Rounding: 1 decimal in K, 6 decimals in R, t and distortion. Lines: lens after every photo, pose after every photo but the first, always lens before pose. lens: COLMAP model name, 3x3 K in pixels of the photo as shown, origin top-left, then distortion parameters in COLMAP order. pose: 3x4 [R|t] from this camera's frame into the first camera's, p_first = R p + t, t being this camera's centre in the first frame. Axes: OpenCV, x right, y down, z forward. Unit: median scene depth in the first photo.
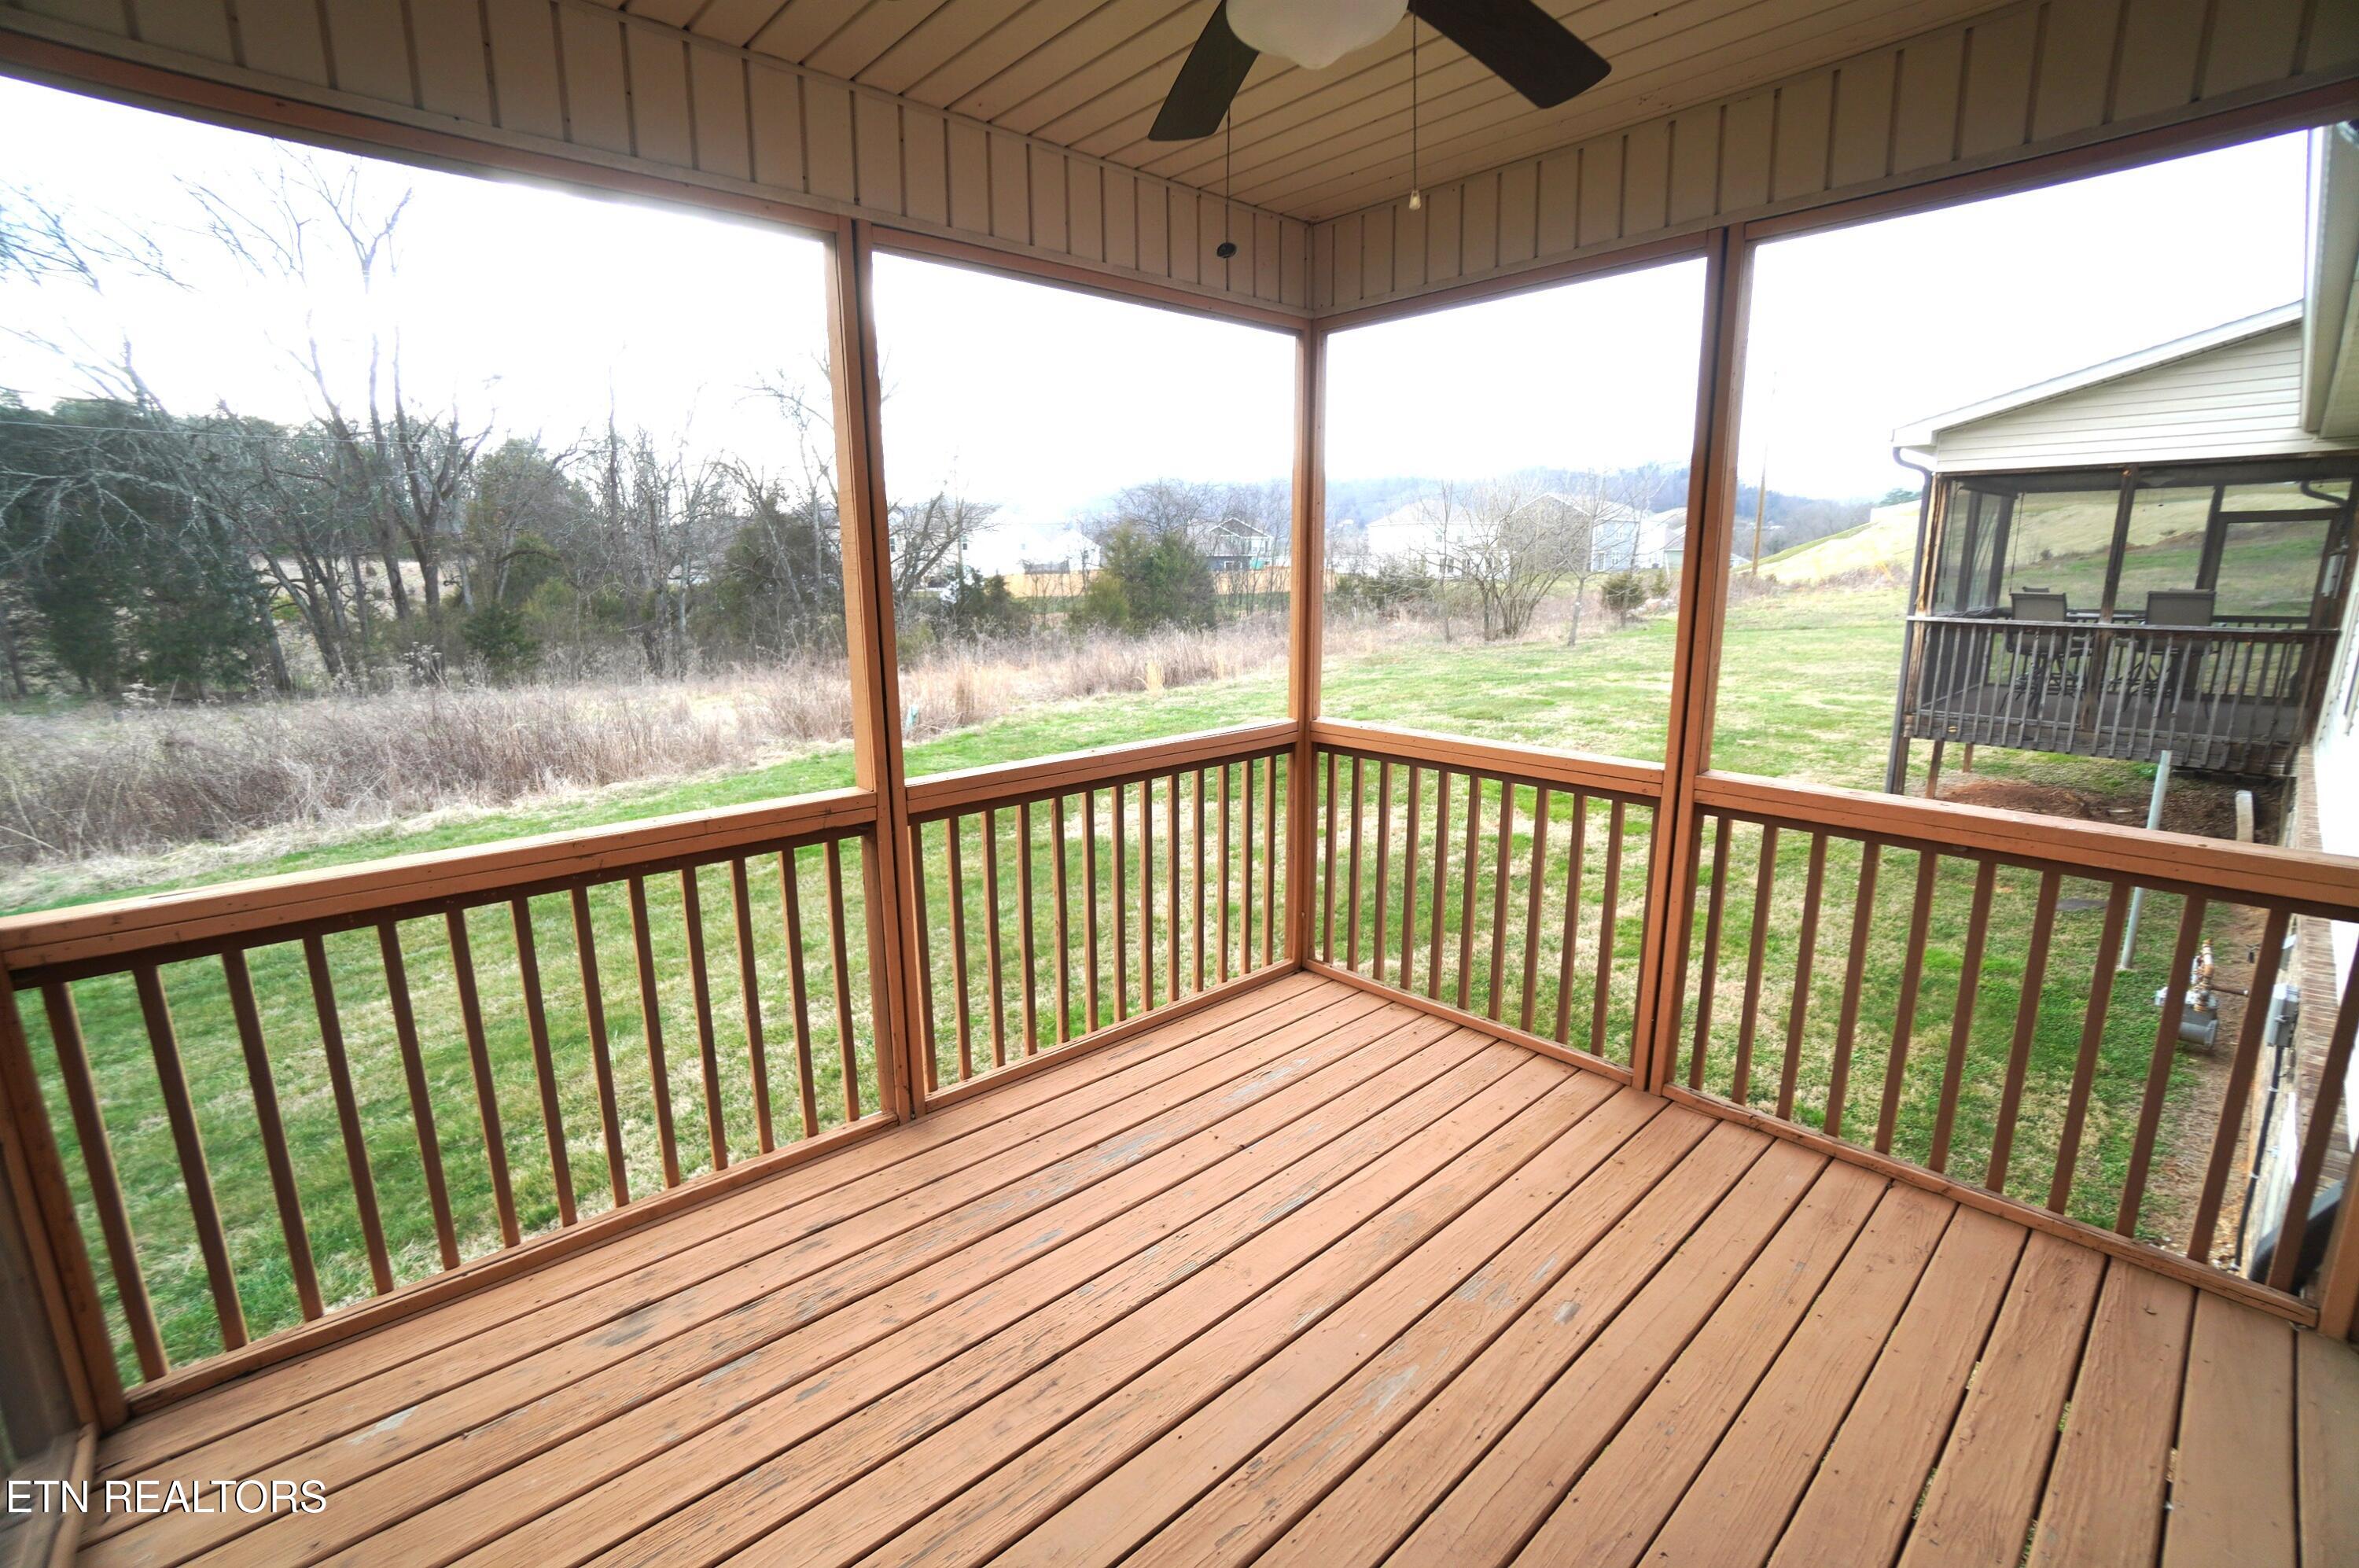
lens RADIAL K [[1032.6, 0, 1170.4], [0, 1032.6, 784.9], [0, 0, 1]] dist [-0.065339, 0.024060]
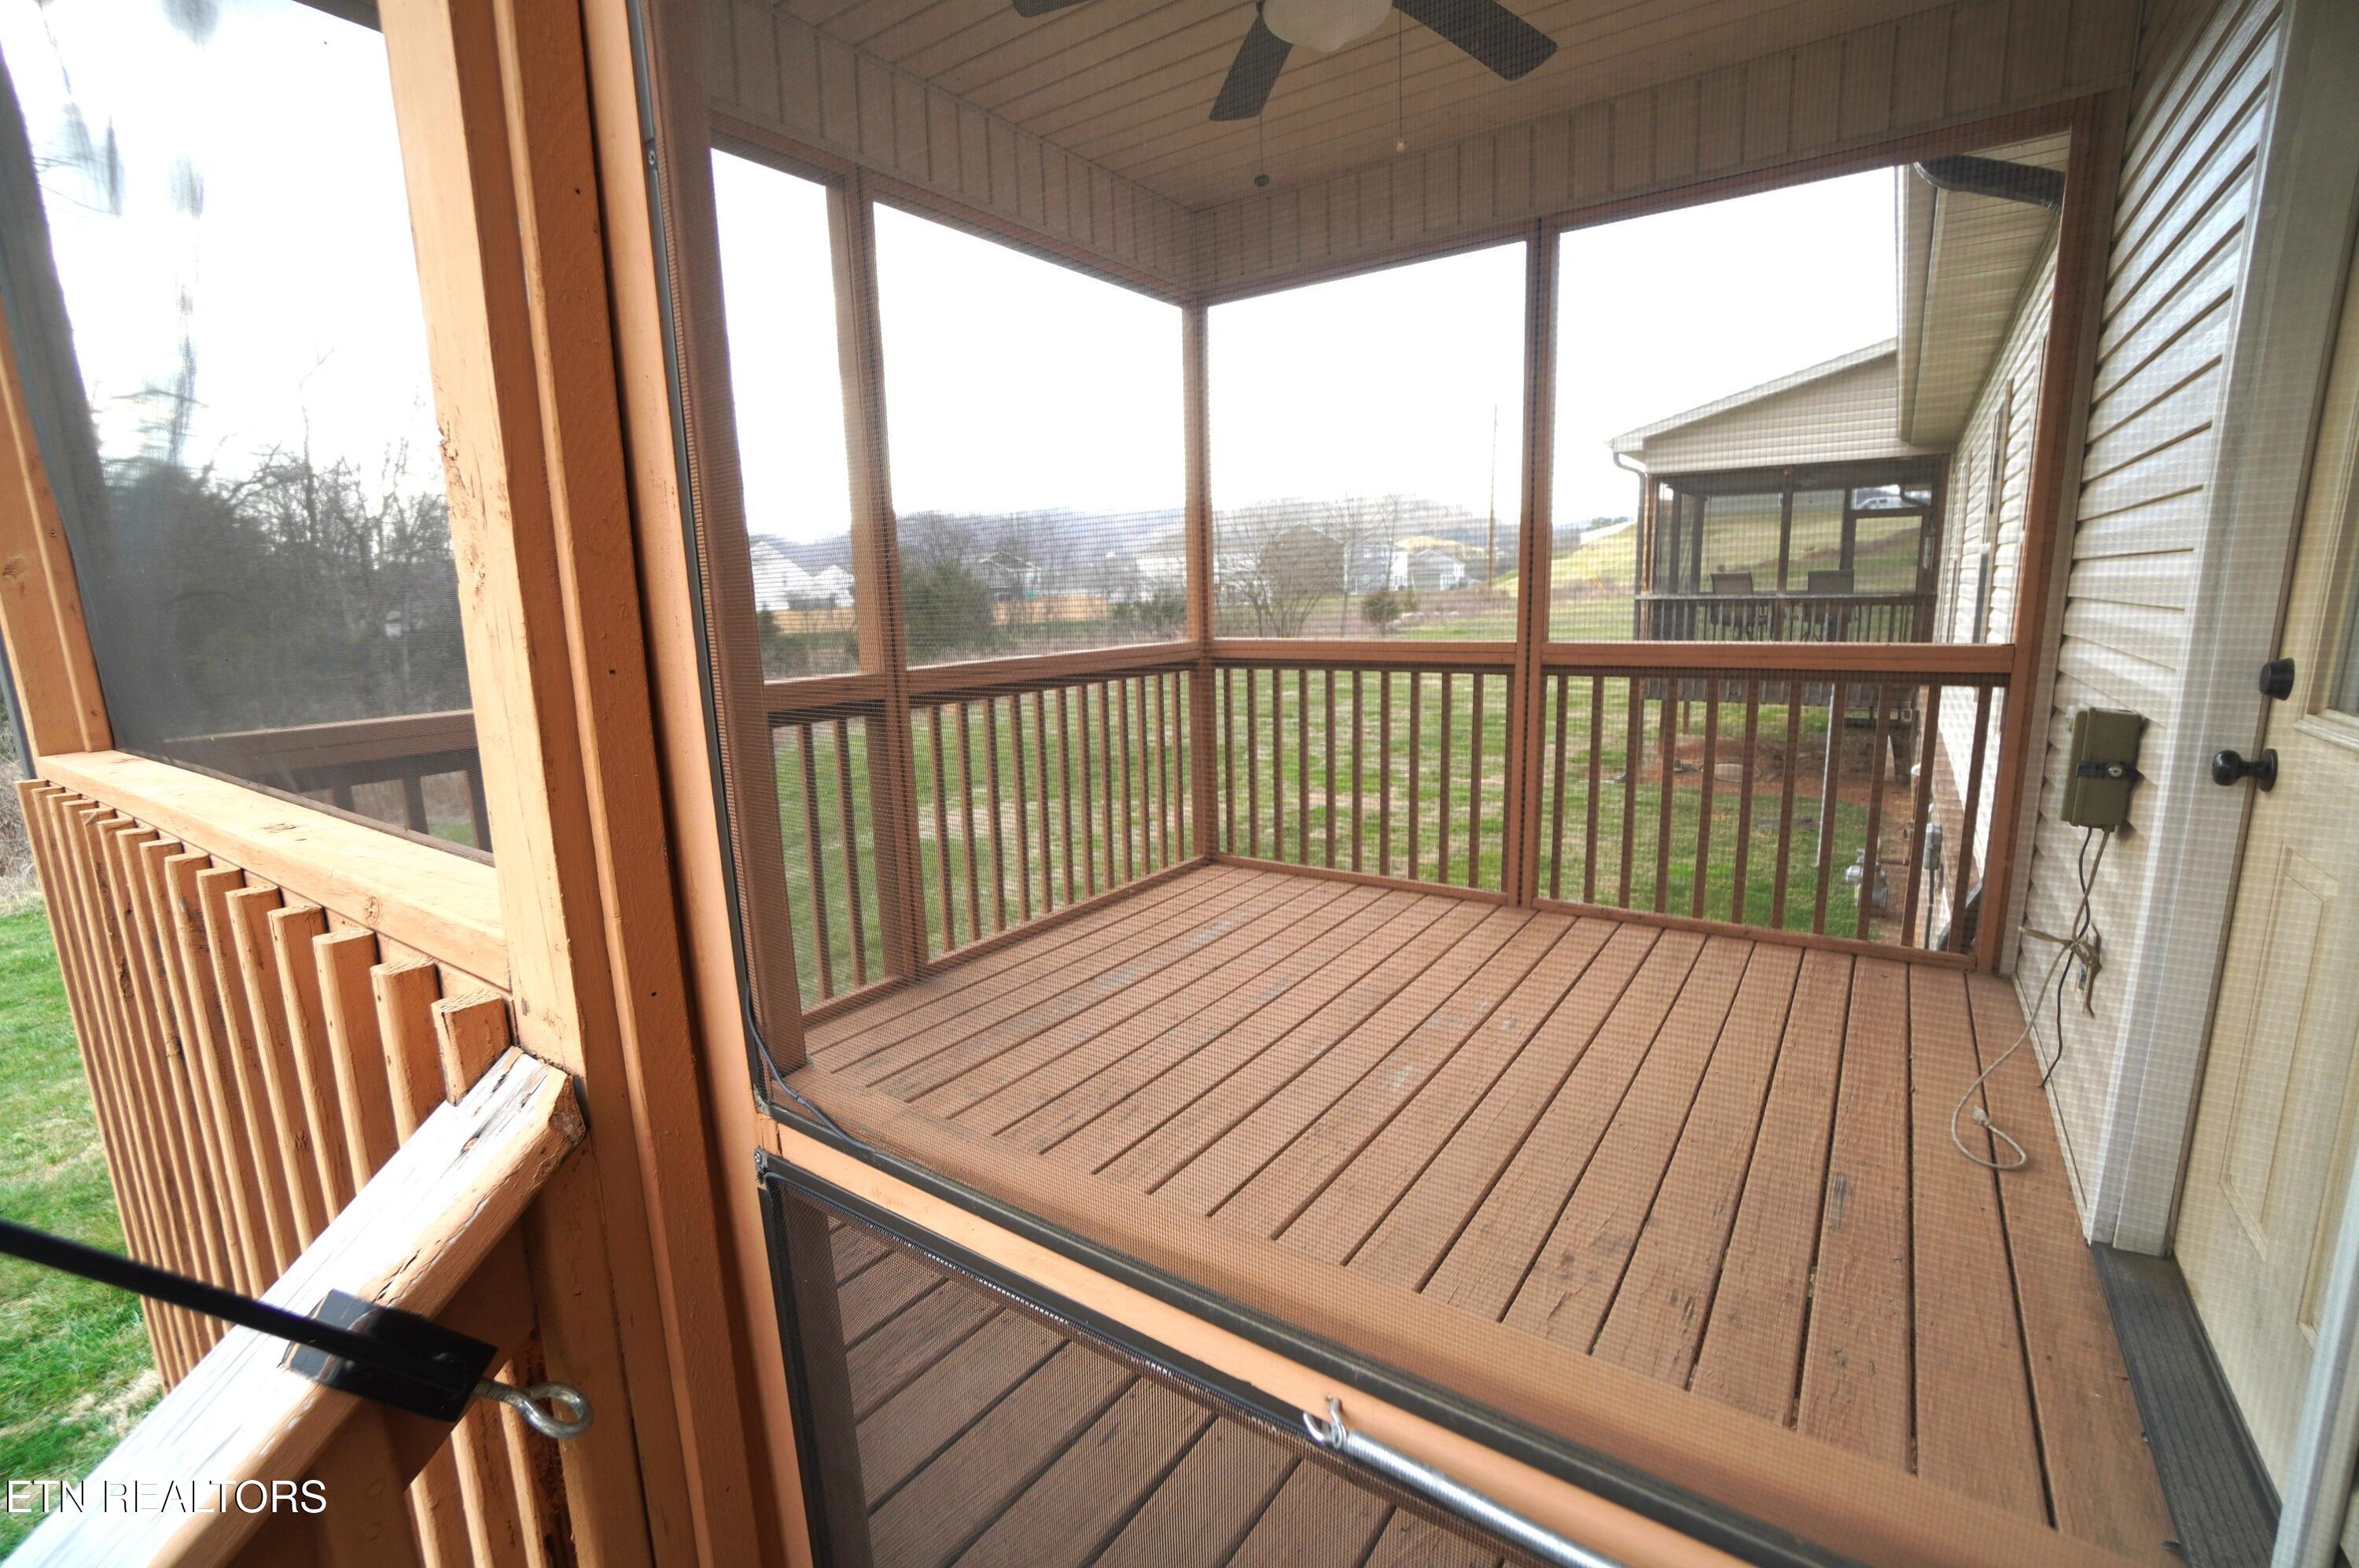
lens RADIAL K [[1032.6, 0, 1170.4], [0, 1032.6, 784.9], [0, 0, 1]] dist [-0.065339, 0.024060]
pose [[0.975589, -0.058730, 0.211605, -0.184956], [0.065307, 0.997571, -0.024222, 0.144527], [-0.209668, 0.037450, 0.977055, -0.125894]]
